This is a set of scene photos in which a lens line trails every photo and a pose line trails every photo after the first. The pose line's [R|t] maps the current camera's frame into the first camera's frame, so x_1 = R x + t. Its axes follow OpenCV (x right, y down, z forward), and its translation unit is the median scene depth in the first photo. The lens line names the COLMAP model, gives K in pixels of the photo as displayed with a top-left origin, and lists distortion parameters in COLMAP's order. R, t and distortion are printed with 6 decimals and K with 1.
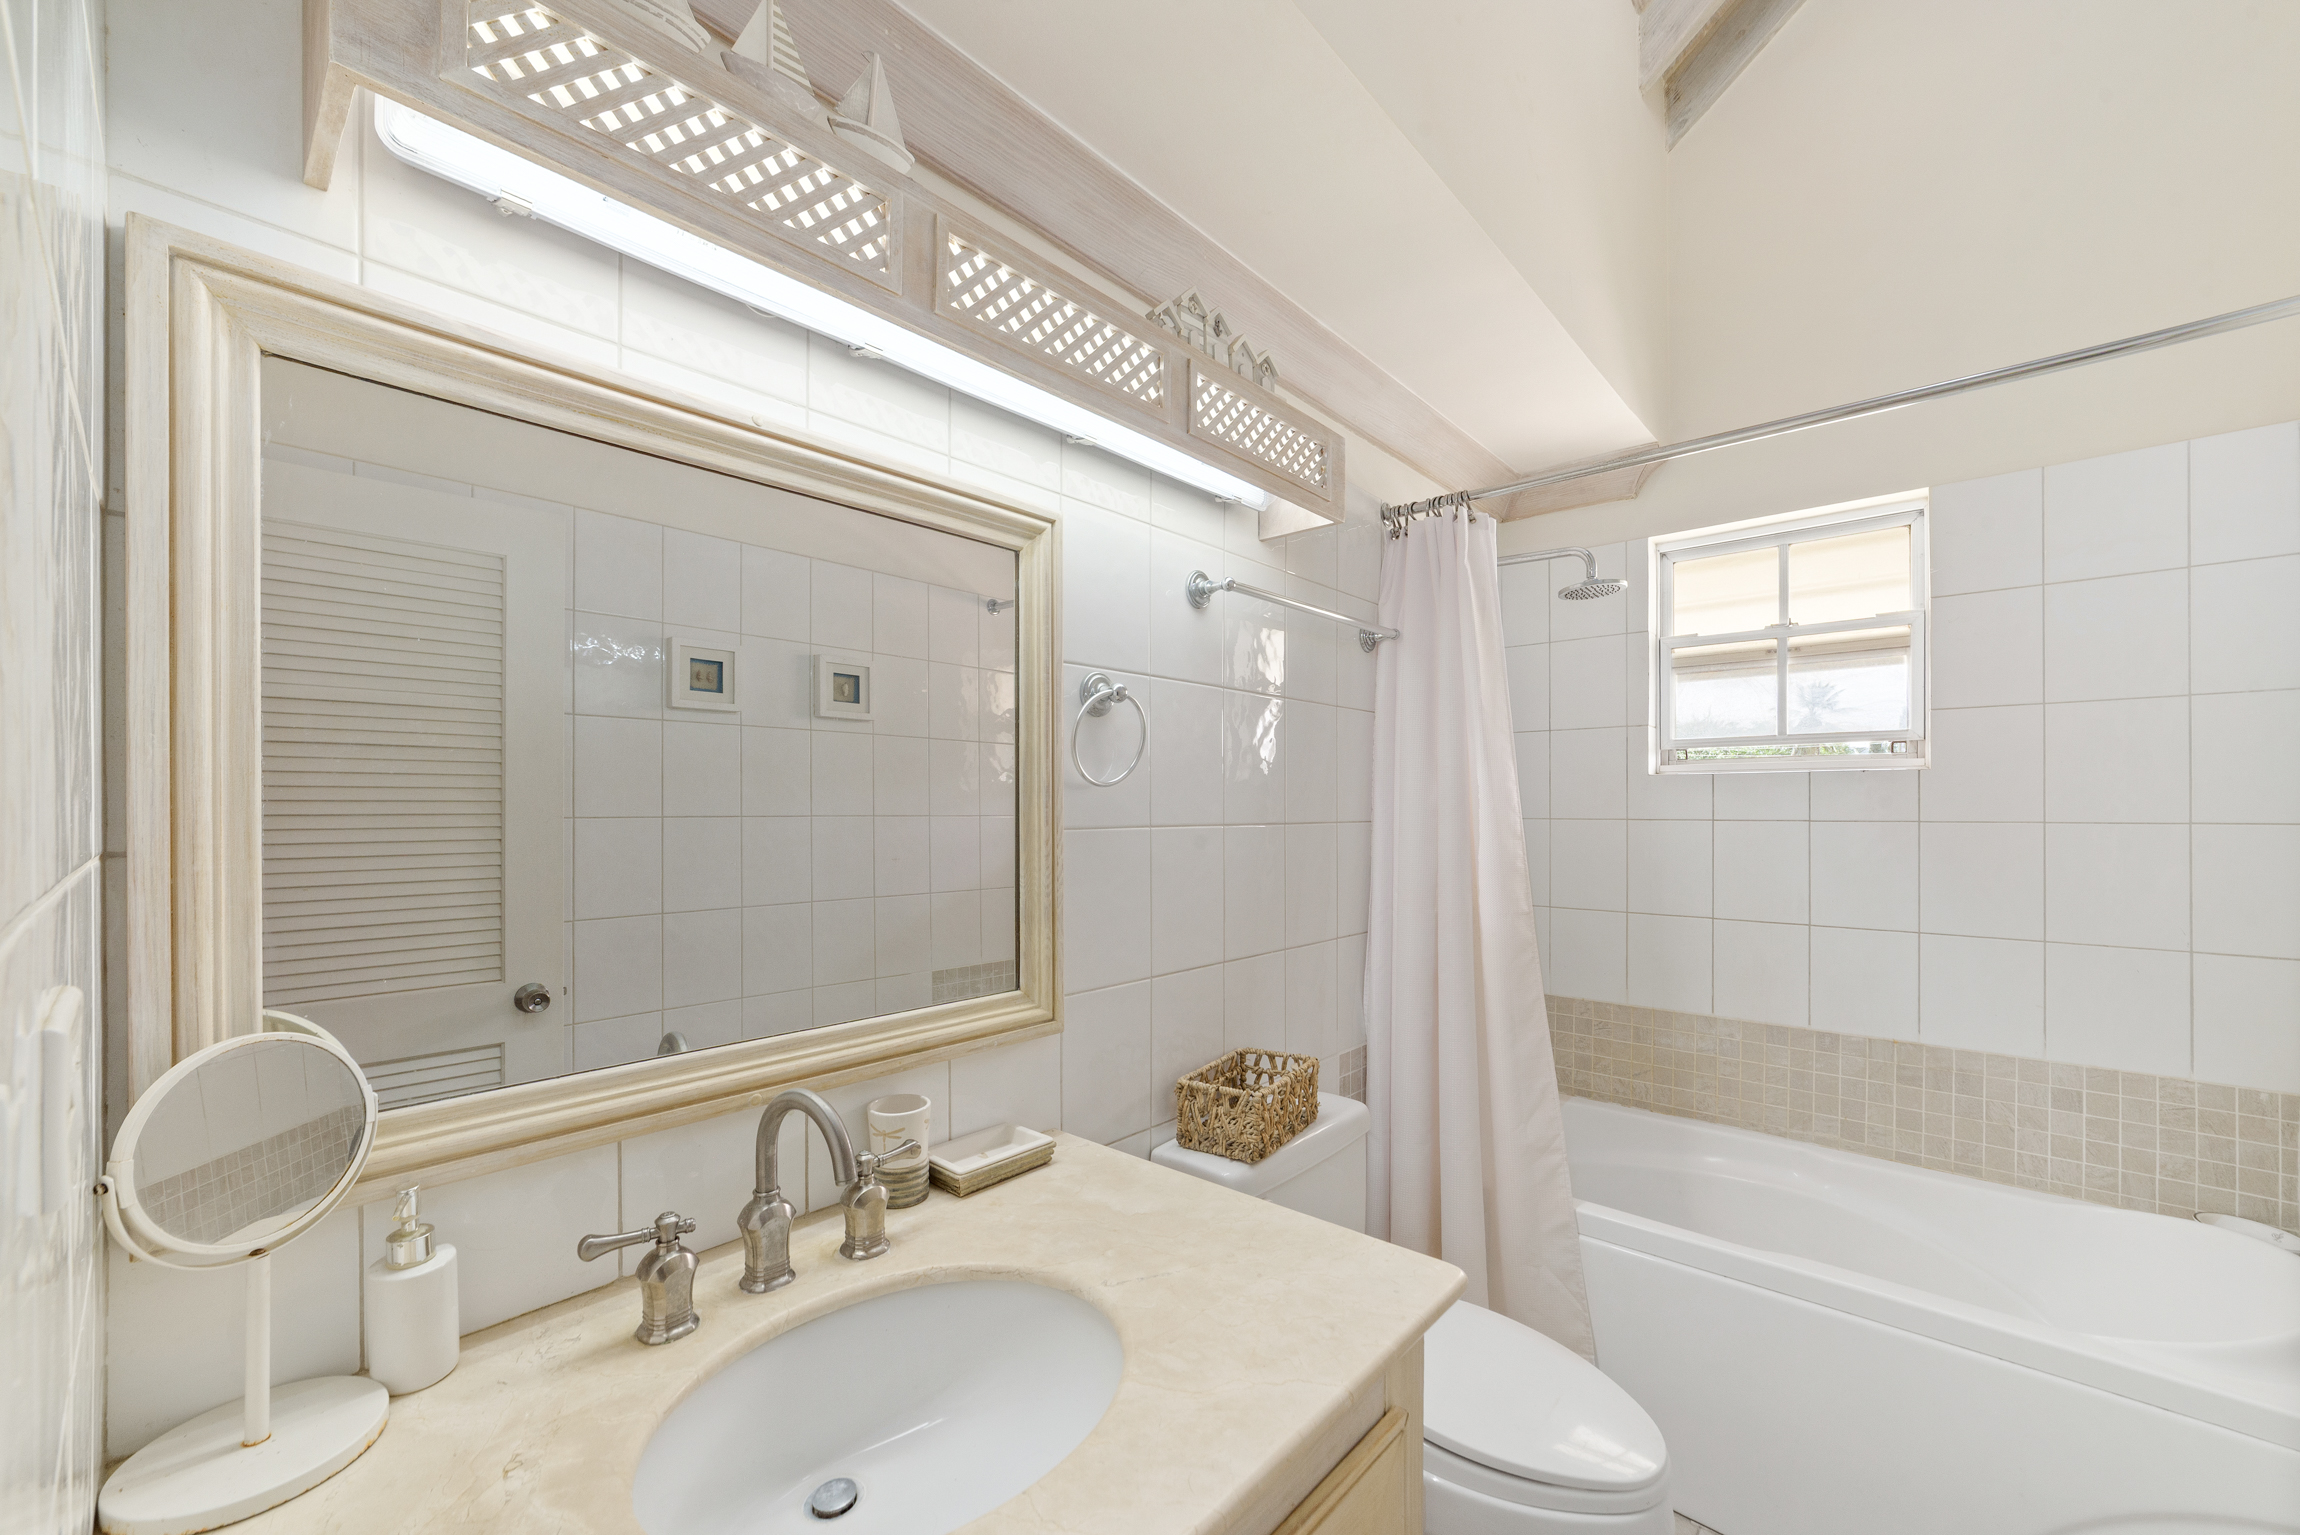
lens RADIAL K [[893.1, 0, 1129.8], [0, 893.1, 804.3], [0, 0, 1]] dist [-0.018366, 0.005428]
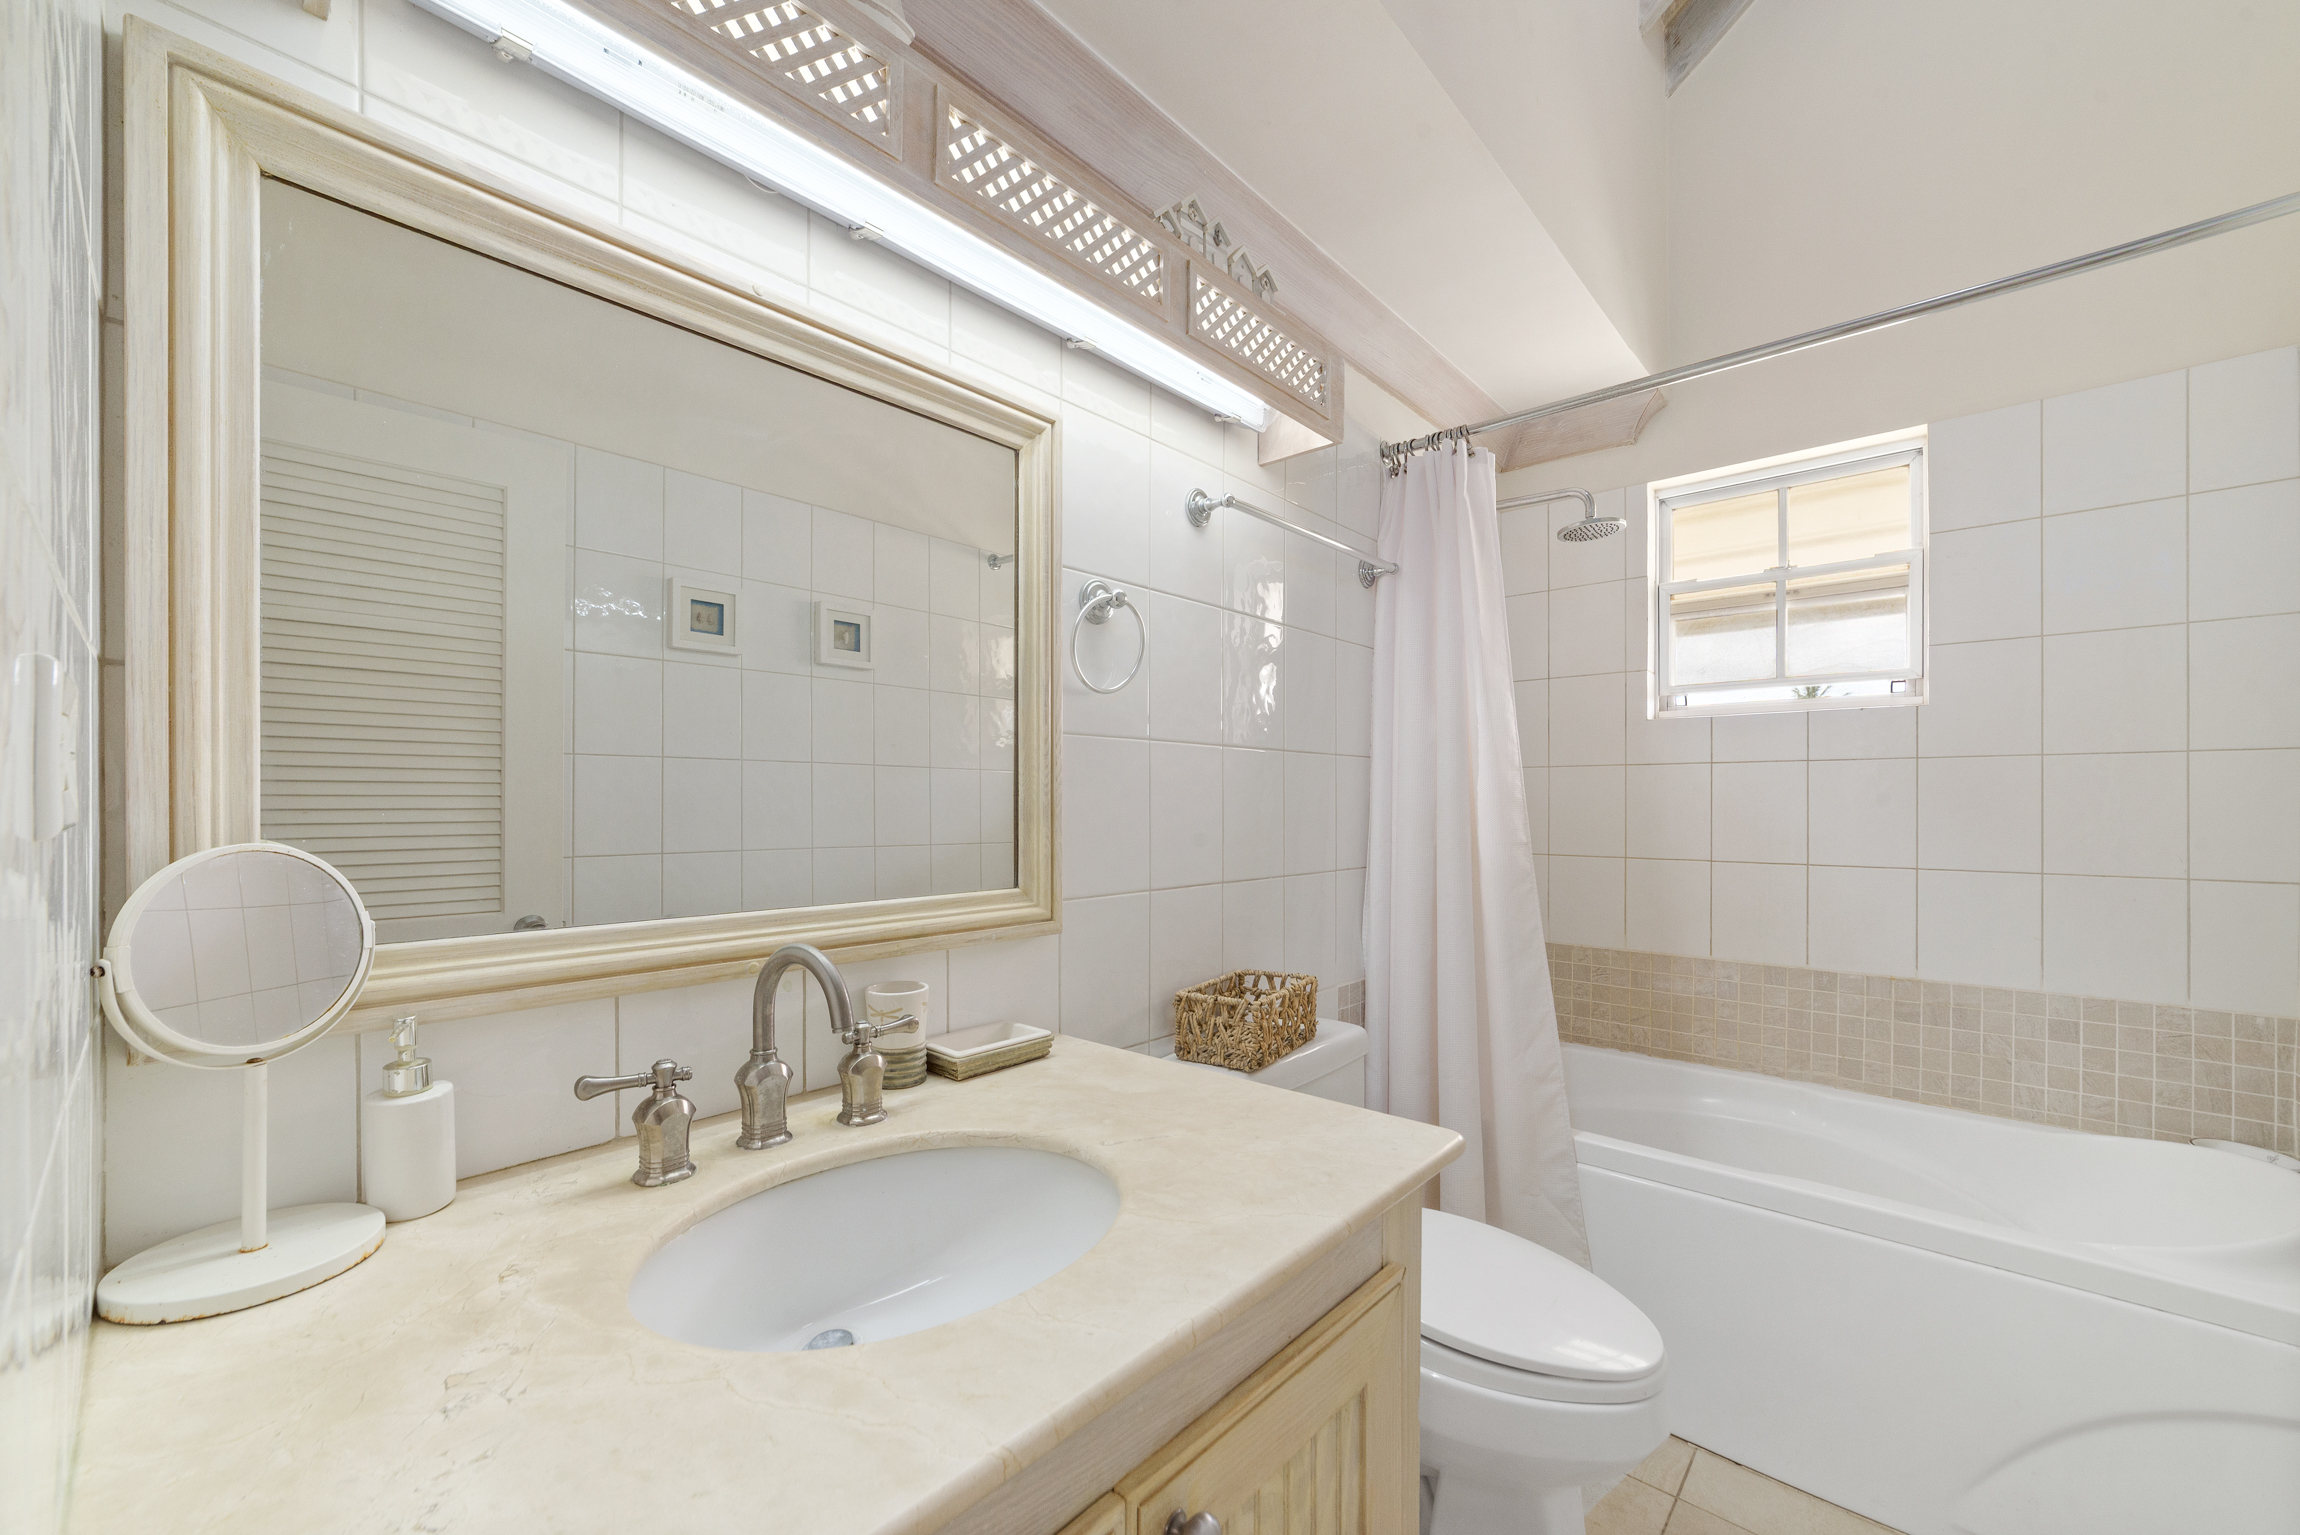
lens RADIAL K [[893.1, 0, 1130.7], [0, 893.1, 800.5], [0, 0, 1]] dist [-0.018366, 0.005428]
pose [[0.999997, 0.002137, 0.000971, 0.001659], [-0.002137, 0.999998, 0.000589, 0.106991], [-0.000969, -0.000591, 0.999999, -0.000963]]
